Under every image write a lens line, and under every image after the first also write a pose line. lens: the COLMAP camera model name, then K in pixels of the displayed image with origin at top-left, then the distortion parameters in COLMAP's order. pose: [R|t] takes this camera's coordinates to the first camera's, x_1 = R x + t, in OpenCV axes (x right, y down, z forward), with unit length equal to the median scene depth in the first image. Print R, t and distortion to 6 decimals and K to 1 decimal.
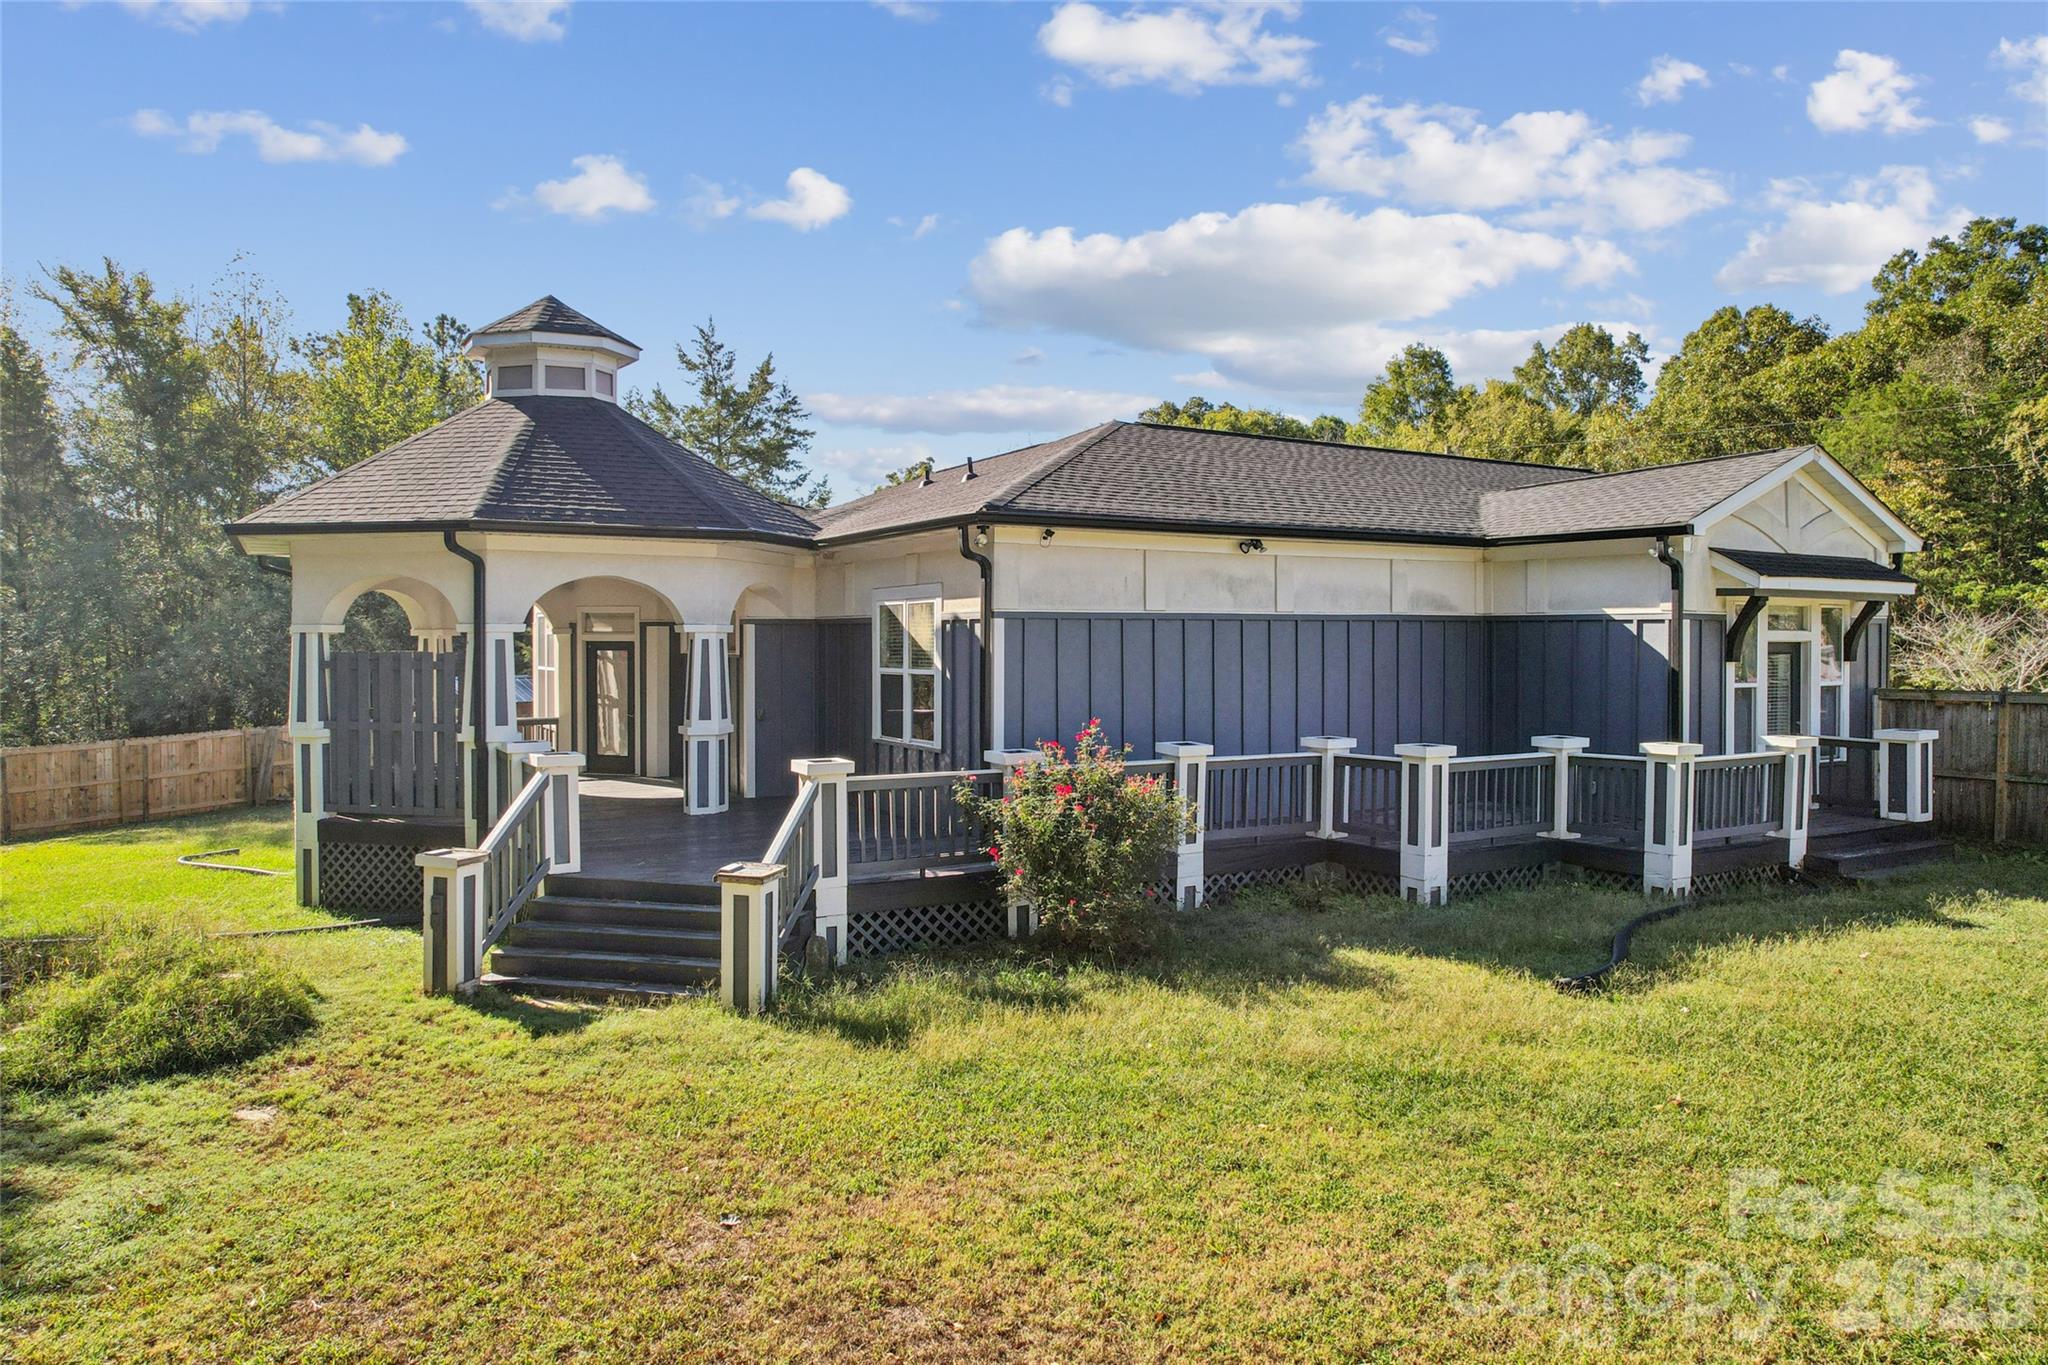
lens RADIAL K [[1312.4, 0, 1024.0], [0, 1312.4, 682.5], [0, 0, 1]] dist [-0.070356, 0.067476]
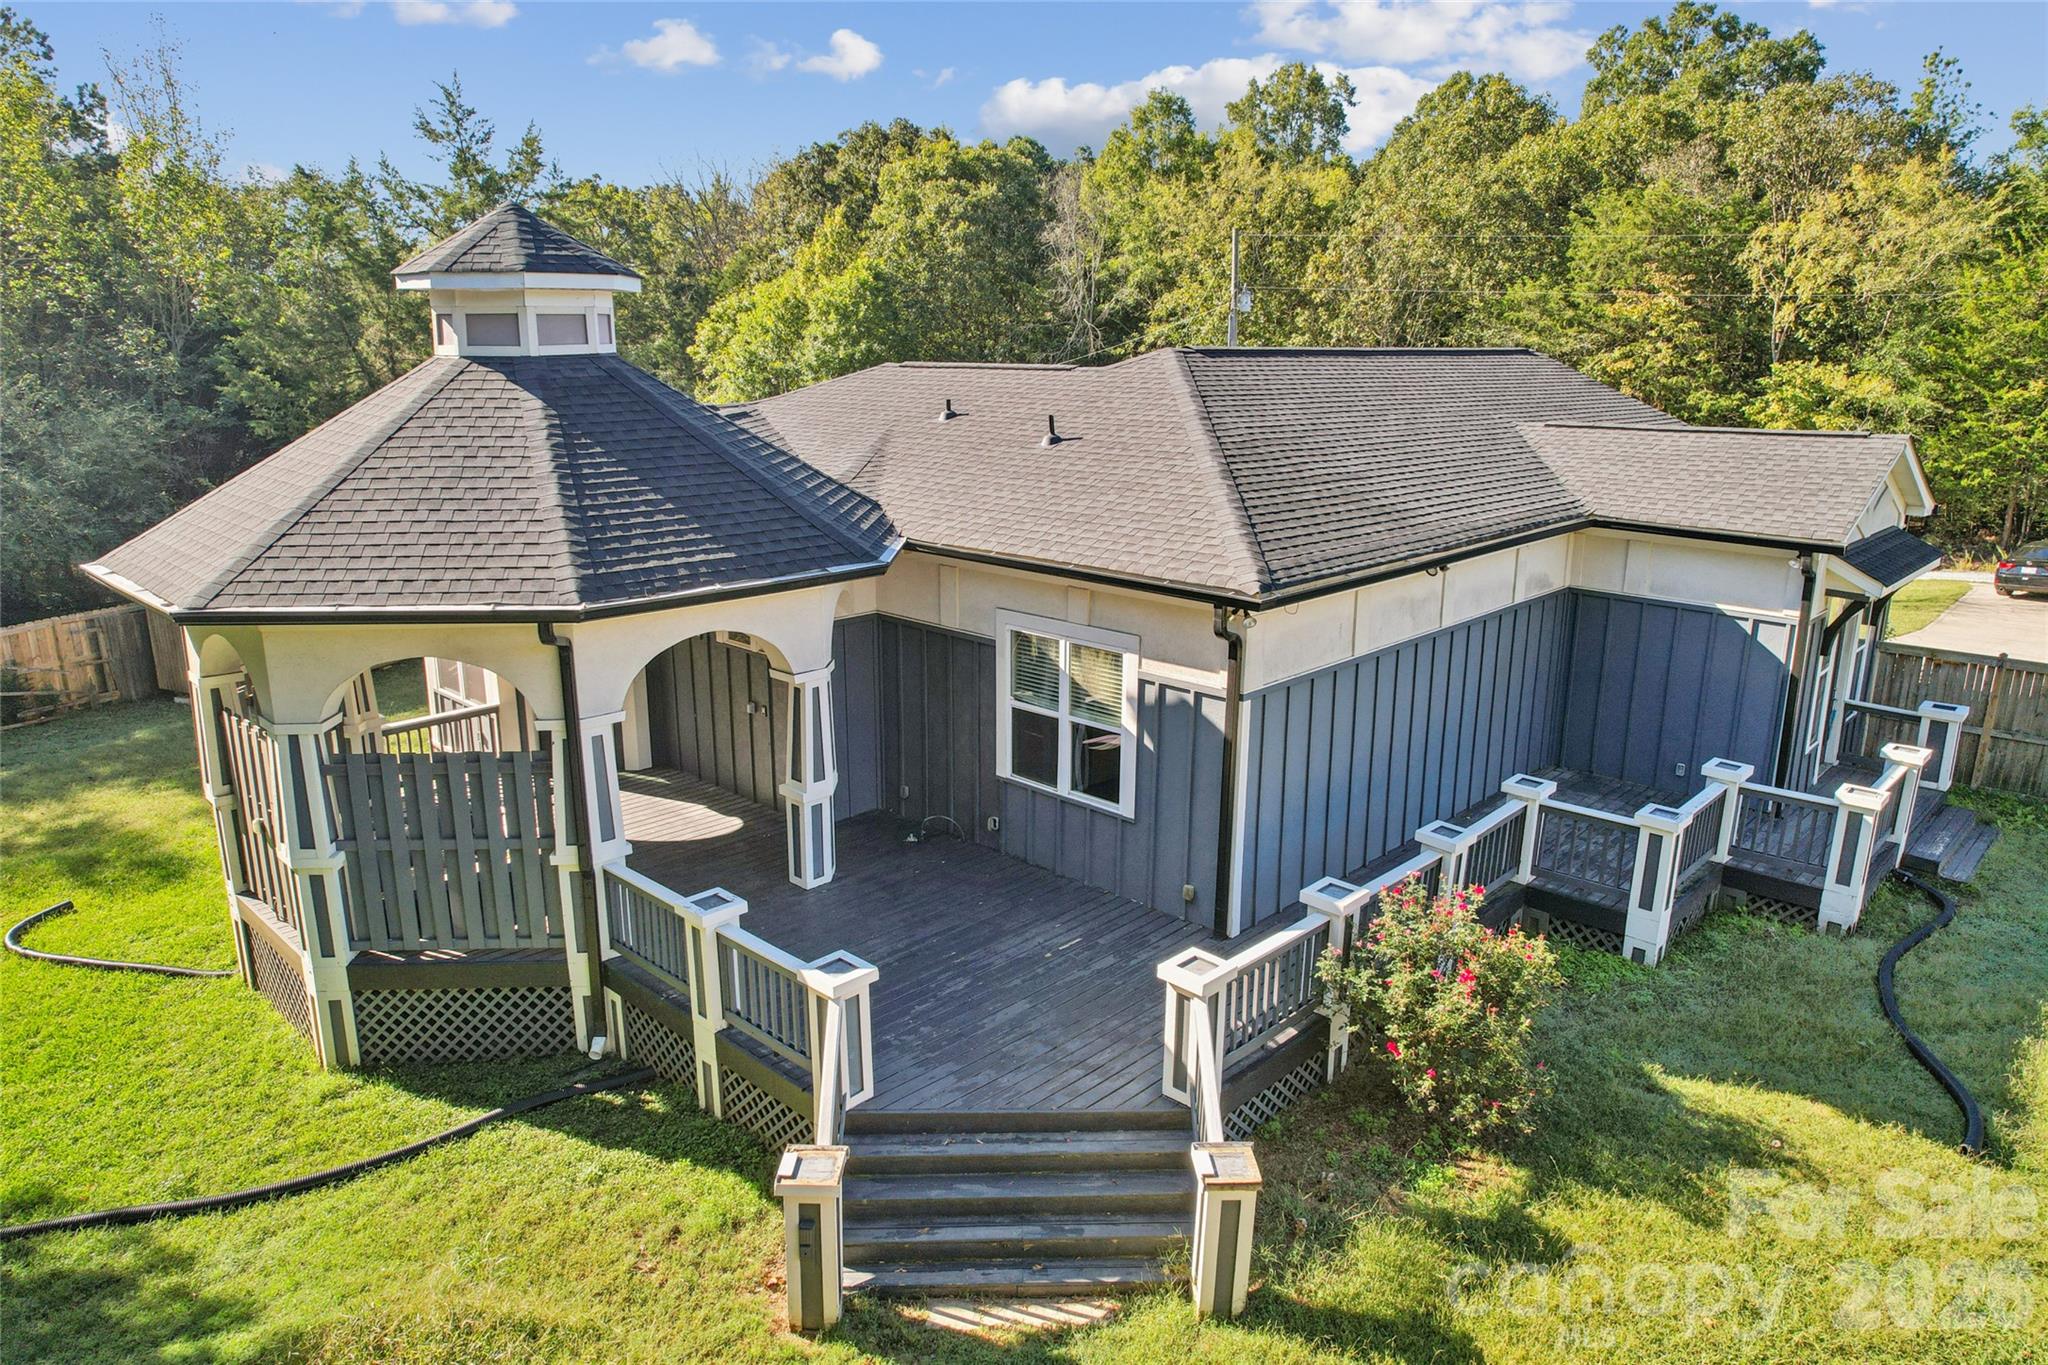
lens RADIAL K [[1312.4, 0, 1024.0], [0, 1312.4, 682.5], [0, 0, 1]] dist [-0.070356, 0.067476]
pose [[0.959549, -0.068239, 0.273145, -0.349189], [0.003949, 0.973349, 0.229295, -0.229005], [-0.281513, -0.218941, 0.934246, 0.195824]]
